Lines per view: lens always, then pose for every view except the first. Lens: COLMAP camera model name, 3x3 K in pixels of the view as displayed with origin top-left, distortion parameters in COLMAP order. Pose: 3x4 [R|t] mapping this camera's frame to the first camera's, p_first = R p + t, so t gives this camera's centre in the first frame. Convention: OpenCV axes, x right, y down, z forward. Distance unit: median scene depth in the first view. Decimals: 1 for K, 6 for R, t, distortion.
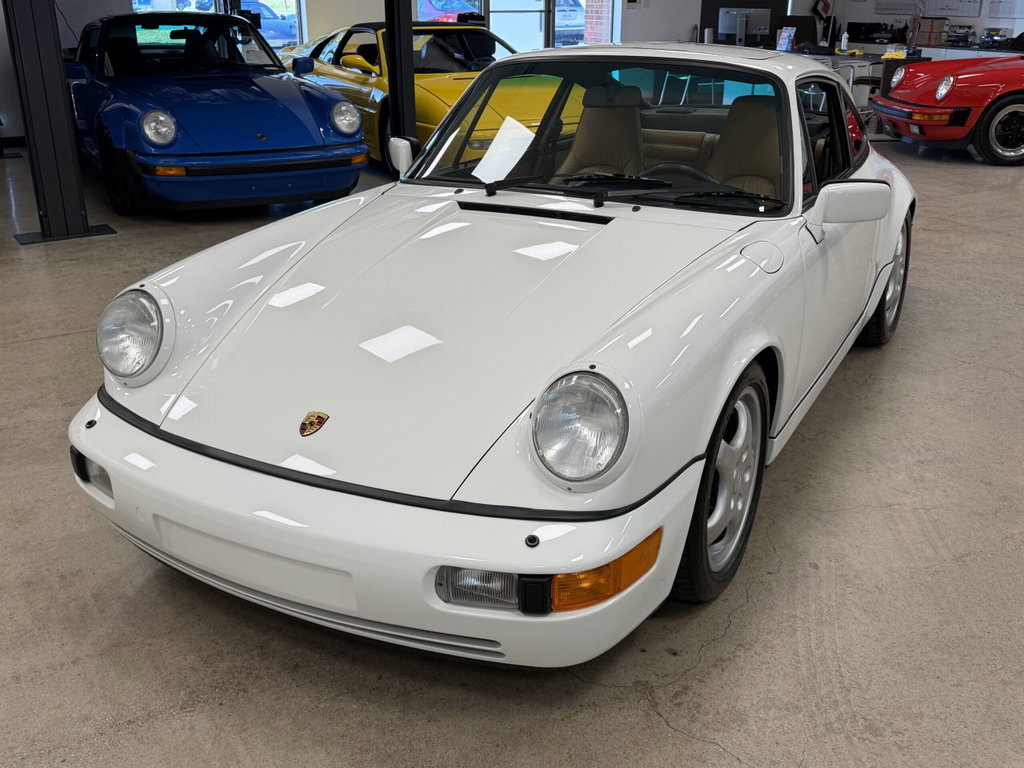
lens RADIAL K [[1006.4, 0, 512.0], [0, 1006.4, 384.0], [0, 0, 1]] dist [0.143612, -0.337447]
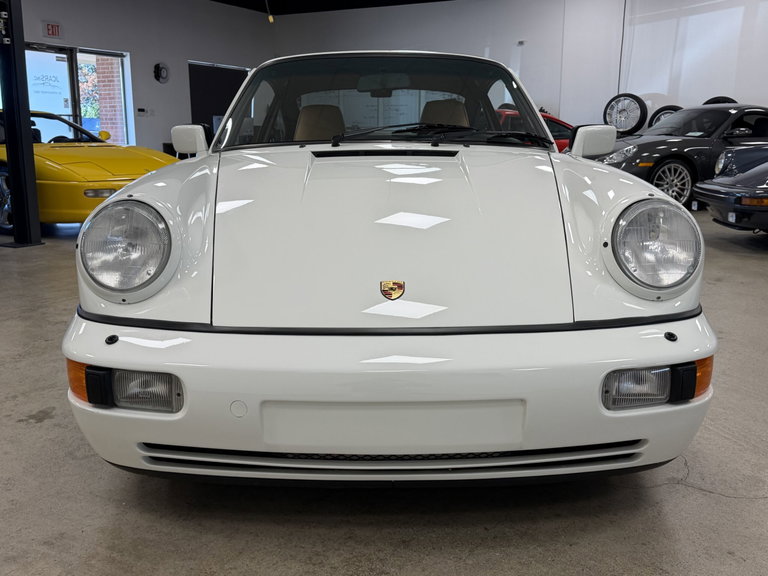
lens RADIAL K [[754.8, 0, 384.0], [0, 754.8, 288.0], [0, 0, 1]] dist [0.143612, -0.337447]
pose [[0.872056, -0.091850, 0.480710, -0.520257], [0.174189, 0.976162, -0.129480, 0.123525], [-0.457358, 0.196648, 0.867267, 0.309608]]
